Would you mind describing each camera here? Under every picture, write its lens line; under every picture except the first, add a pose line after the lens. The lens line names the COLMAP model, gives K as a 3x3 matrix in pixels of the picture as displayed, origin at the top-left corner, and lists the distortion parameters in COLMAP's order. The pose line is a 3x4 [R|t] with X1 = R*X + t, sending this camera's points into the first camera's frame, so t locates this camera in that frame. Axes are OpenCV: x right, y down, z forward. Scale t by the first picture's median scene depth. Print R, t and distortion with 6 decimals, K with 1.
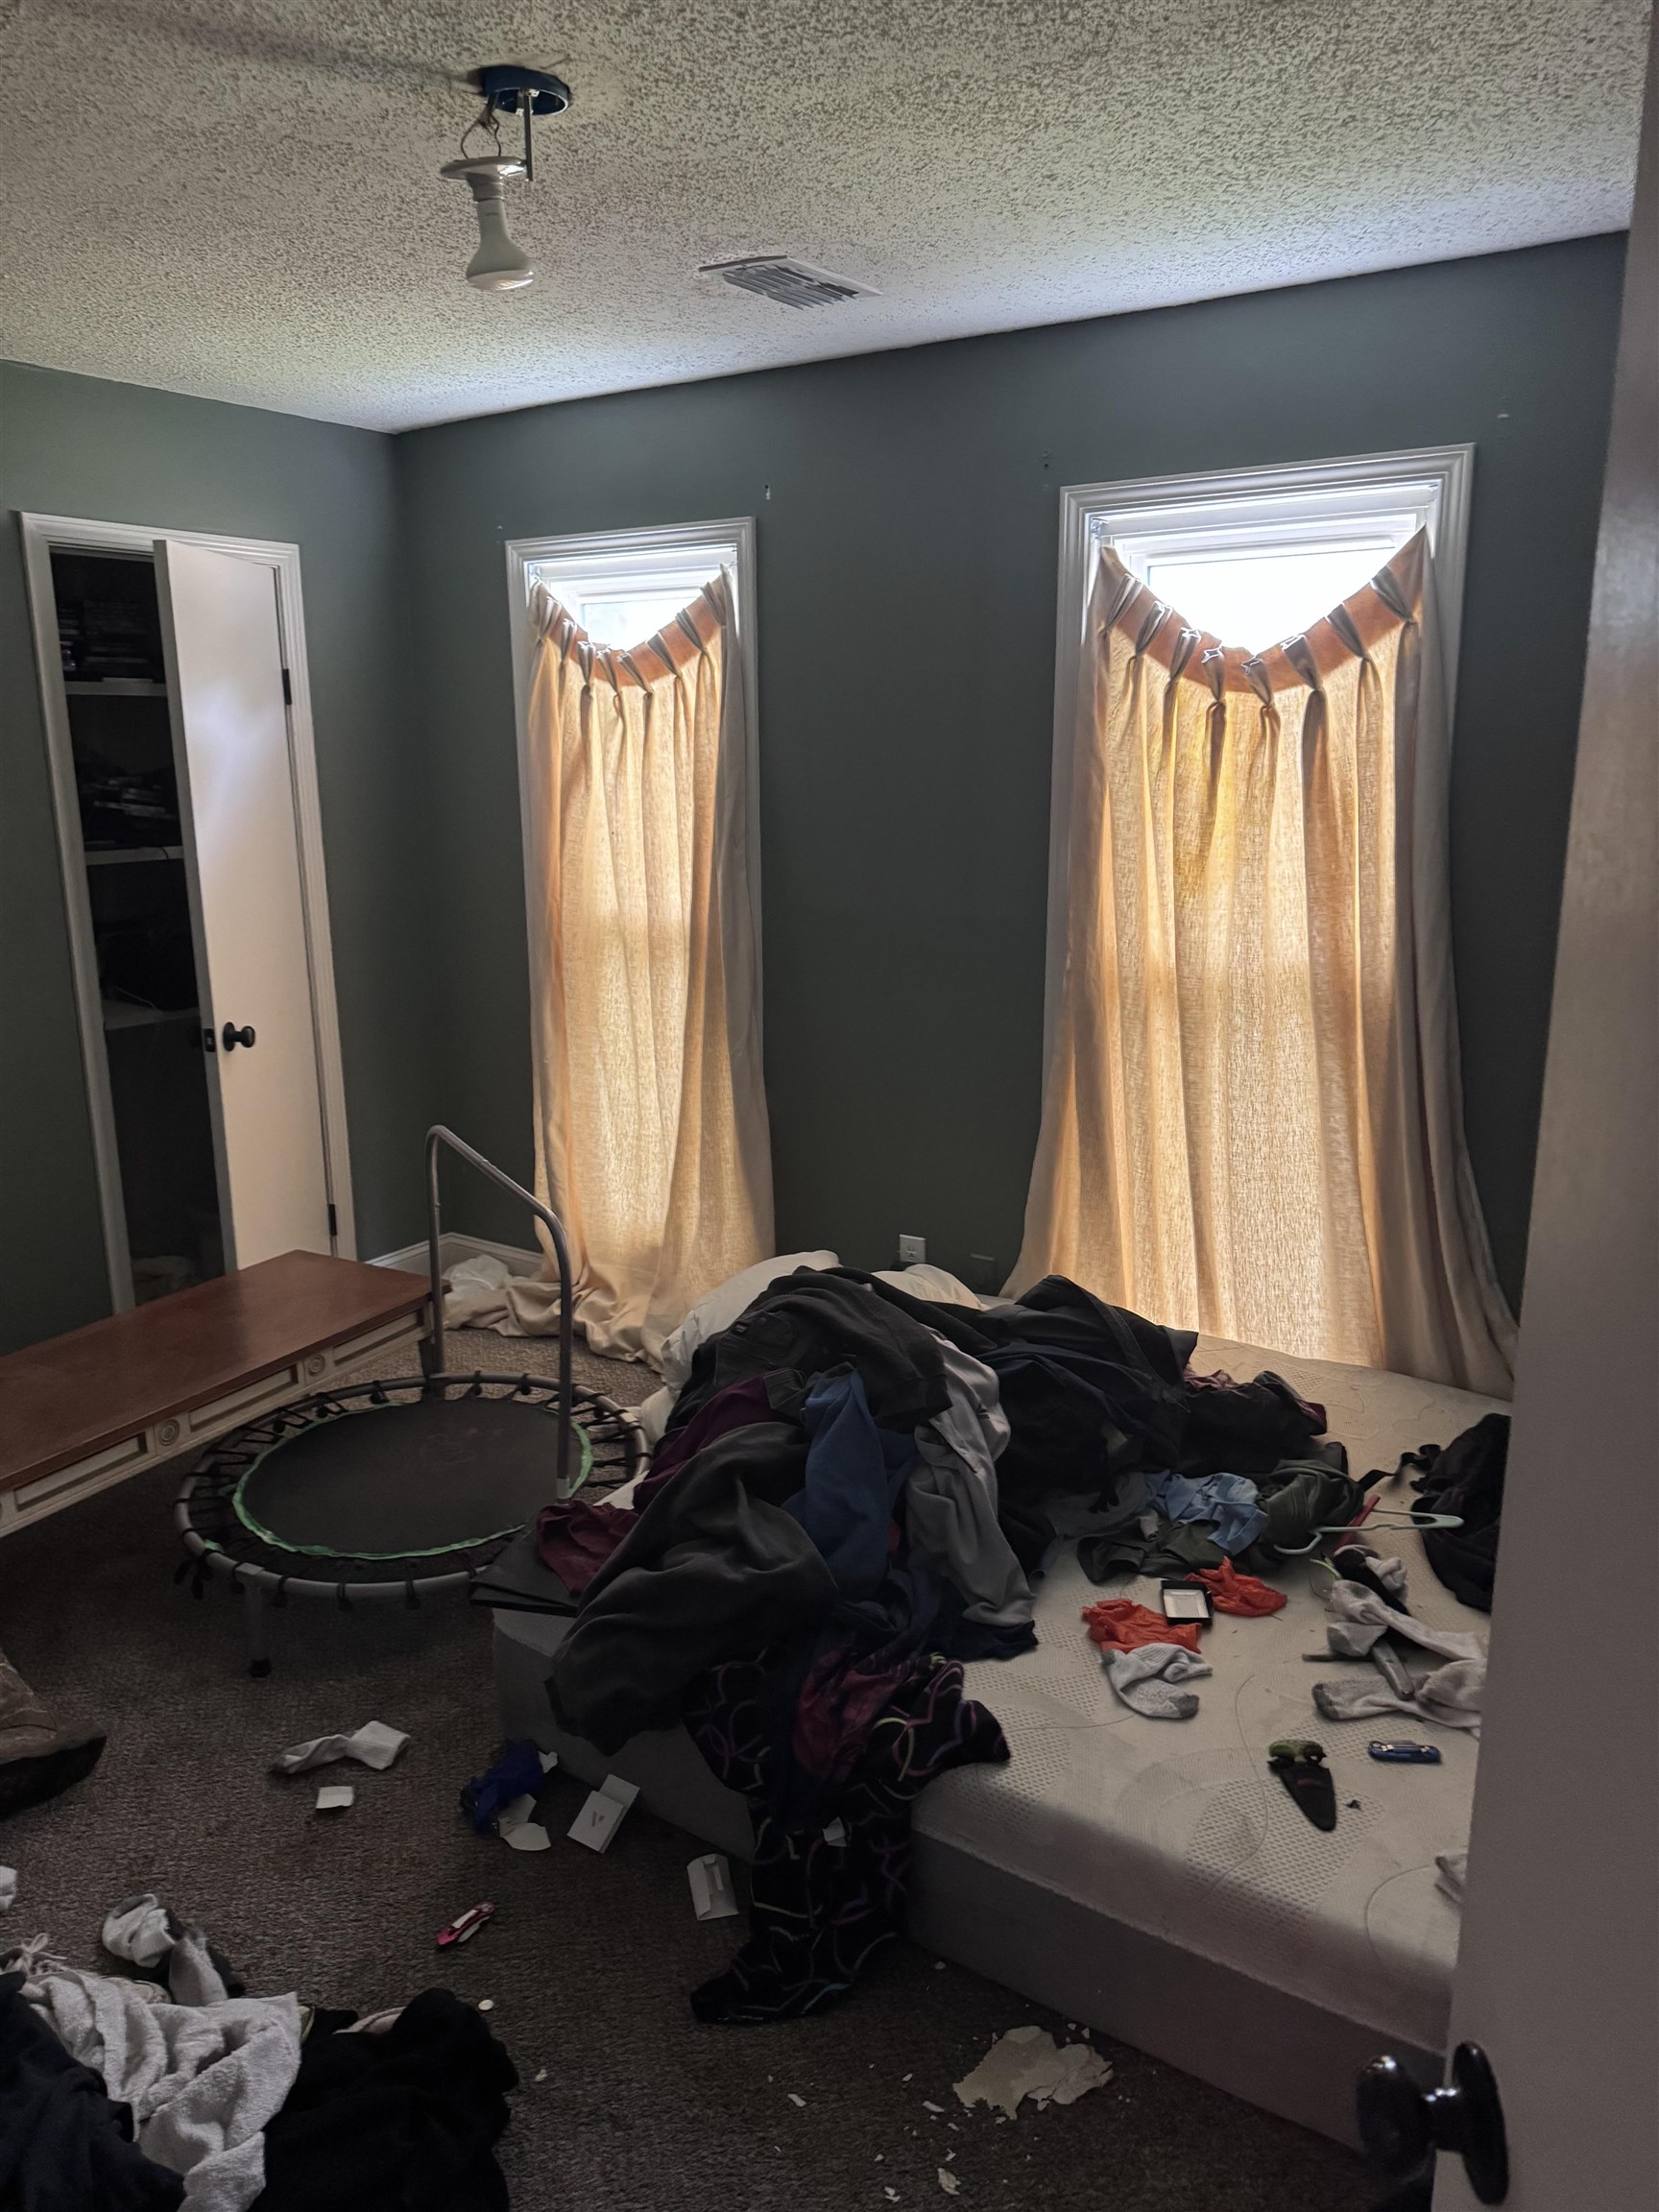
lens RADIAL K [[1535.8, 0, 821.4], [0, 1535.8, 1096.7], [0, 0, 1]] dist [0.082367, -0.101474]
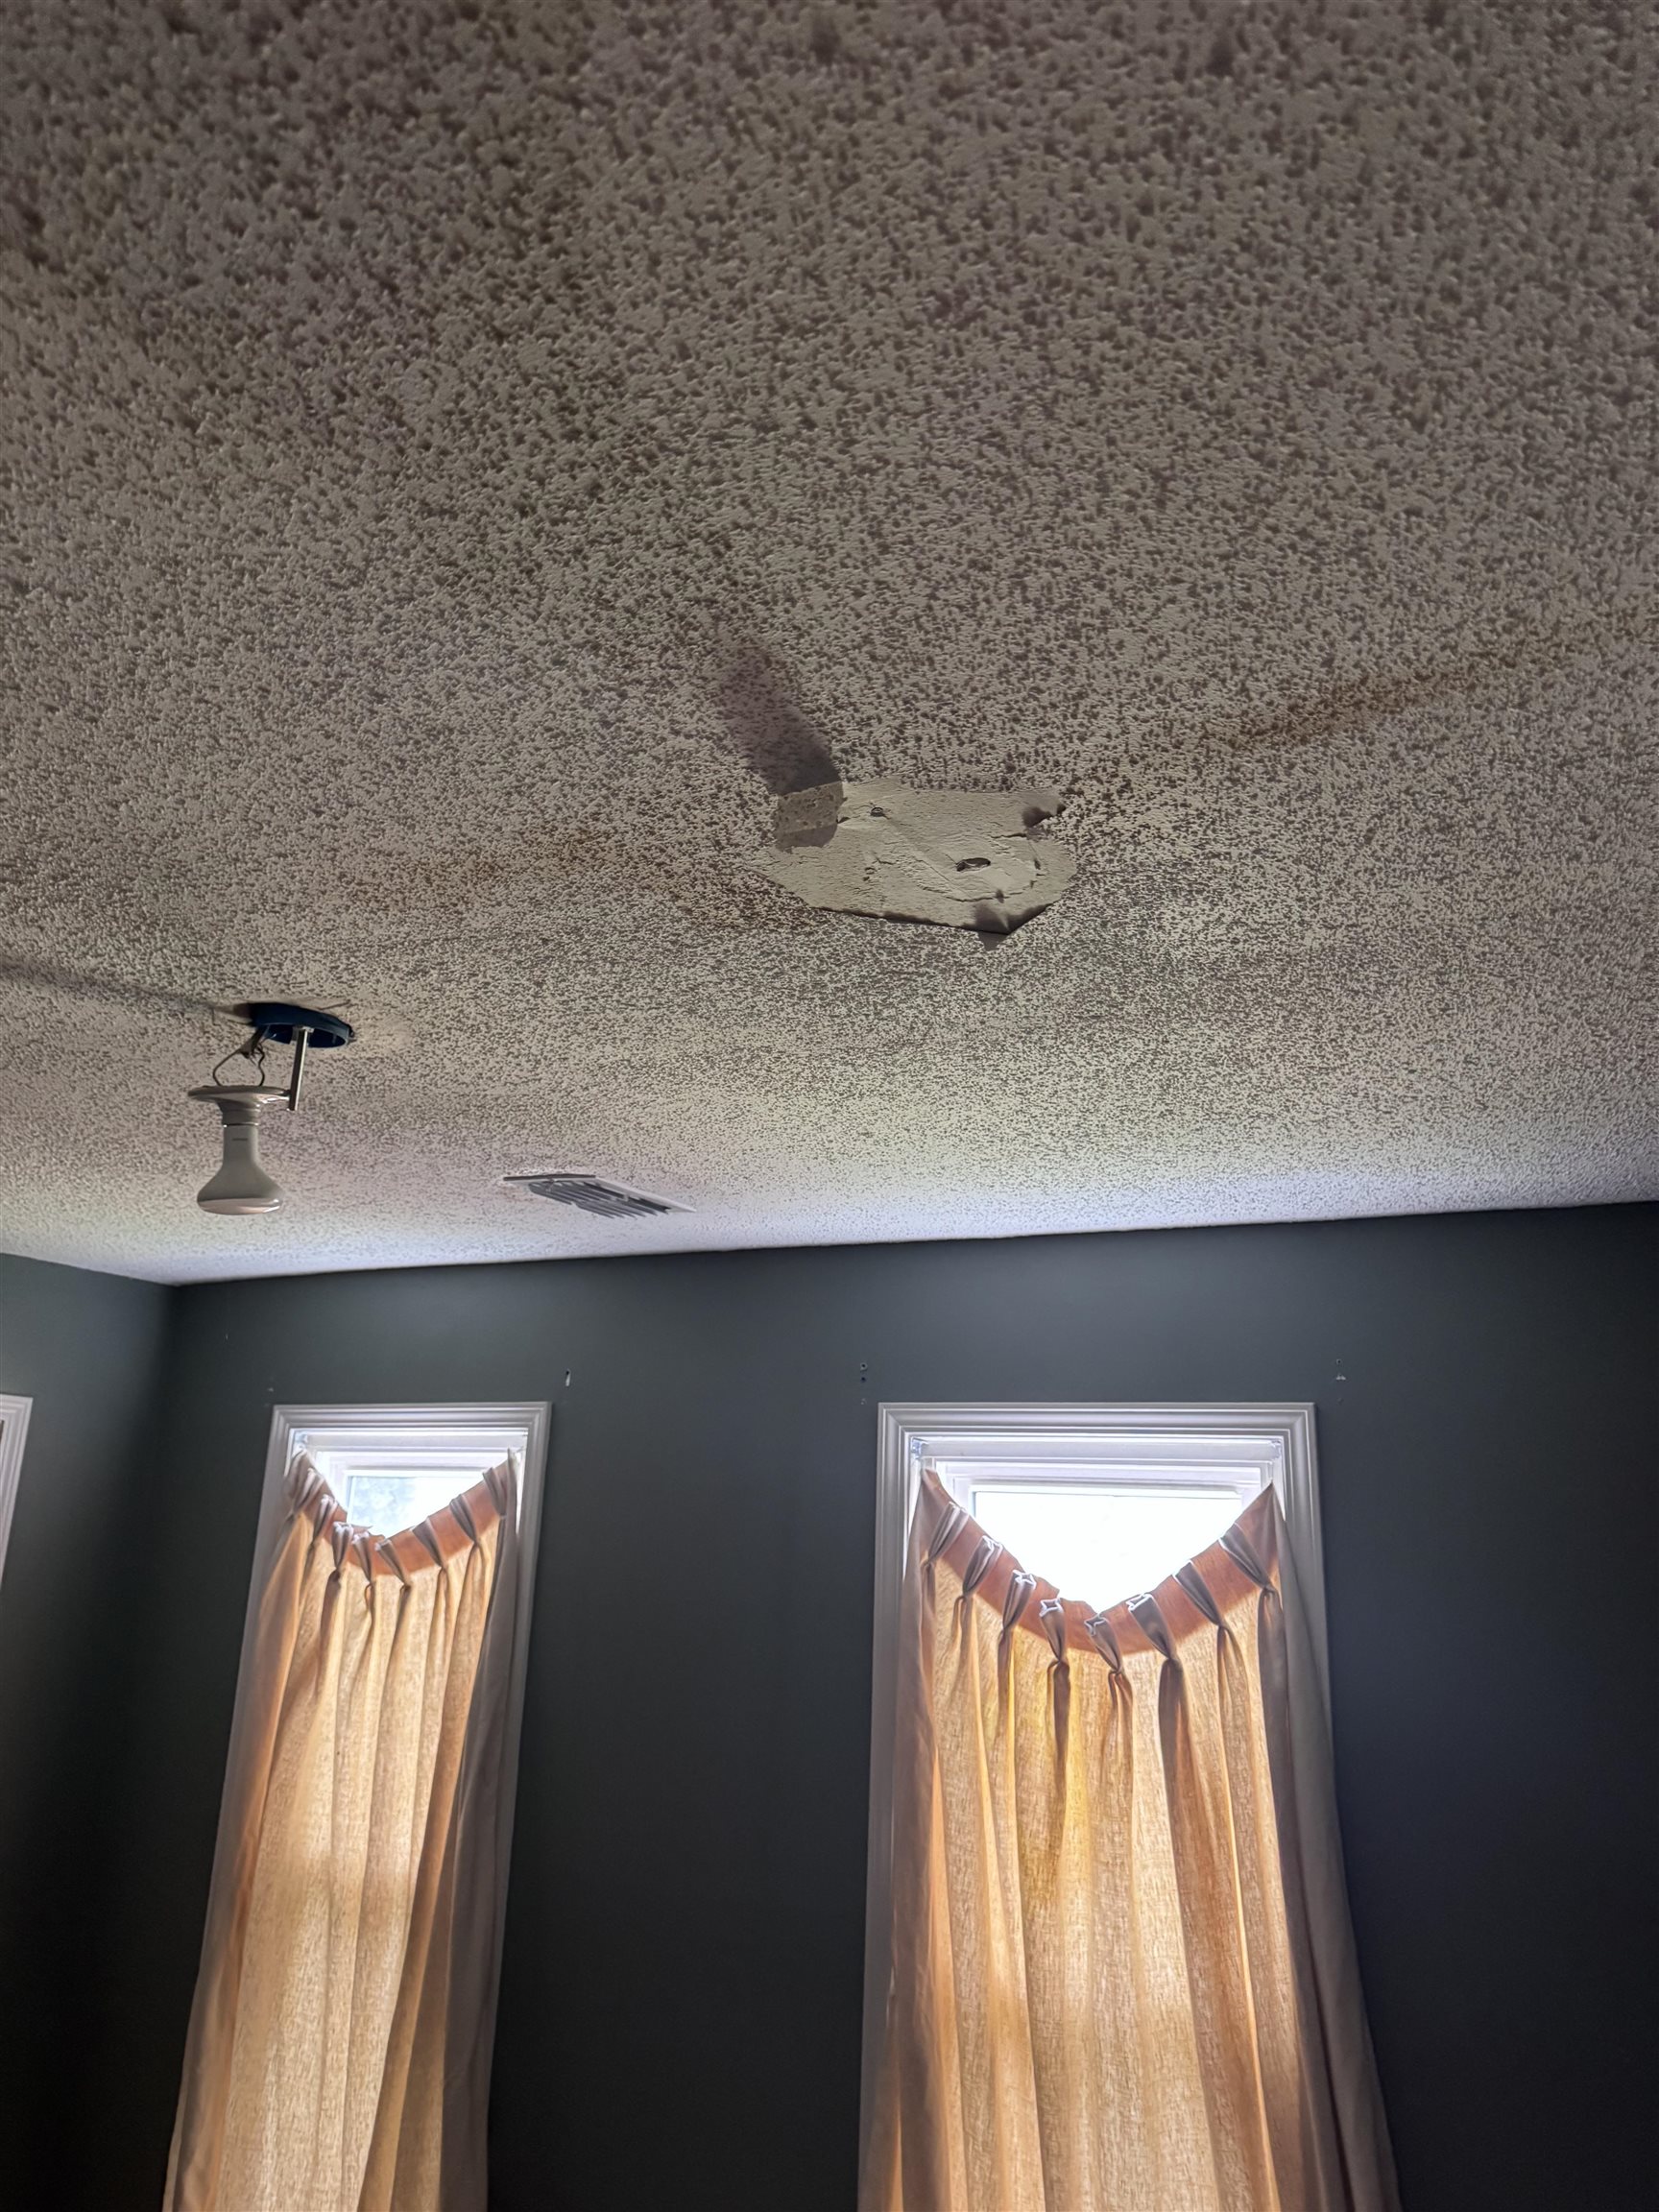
lens RADIAL K [[1535.8, 0, 825.7], [0, 1535.8, 1114.3], [0, 0, 1]] dist [0.082367, -0.101474]
pose [[0.992670, 0.074358, 0.095272, 0.022419], [-0.020315, 0.879766, -0.474973, -0.110141], [-0.119135, 0.469556, 0.874828, 0.120662]]
